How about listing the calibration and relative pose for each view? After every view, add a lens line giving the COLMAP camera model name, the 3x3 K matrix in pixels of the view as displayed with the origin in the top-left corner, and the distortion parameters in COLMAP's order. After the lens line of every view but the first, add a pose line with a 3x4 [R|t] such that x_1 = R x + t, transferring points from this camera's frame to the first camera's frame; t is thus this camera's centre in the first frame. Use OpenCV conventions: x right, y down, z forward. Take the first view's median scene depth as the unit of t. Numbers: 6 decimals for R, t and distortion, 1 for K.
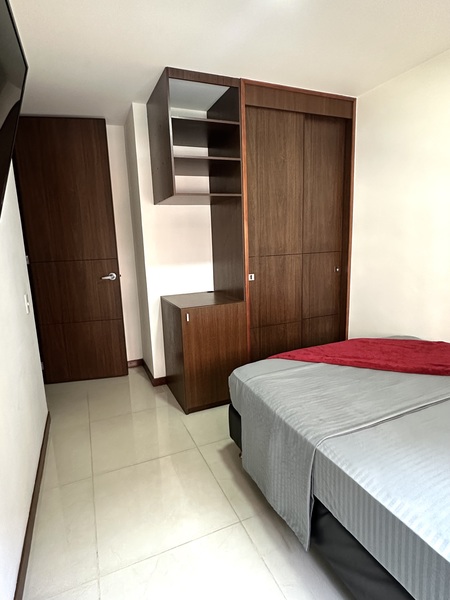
lens RADIAL K [[333.7, 0, 224.5], [0, 333.7, 300.2], [0, 0, 1]] dist [-0.005073, 0.000759]
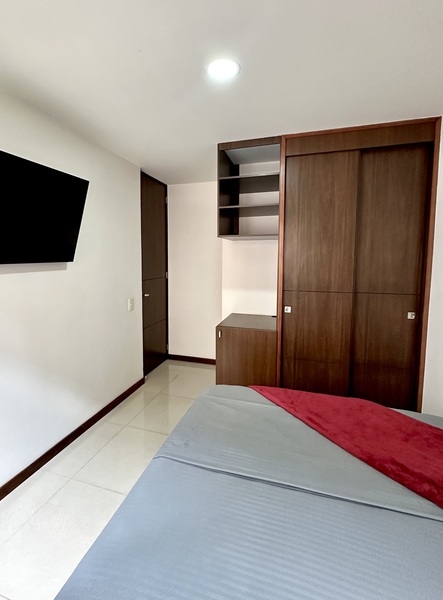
lens RADIAL K [[295.1, 0, 200.5], [0, 295.1, 280.6], [0, 0, 1]] dist [-0.003715, 0.000195]
pose [[0.748988, 0.092981, -0.656028, 0.471382], [-0.150270, 0.988143, -0.031511, -0.086587], [0.645319, 0.122182, 0.754079, 0.102783]]
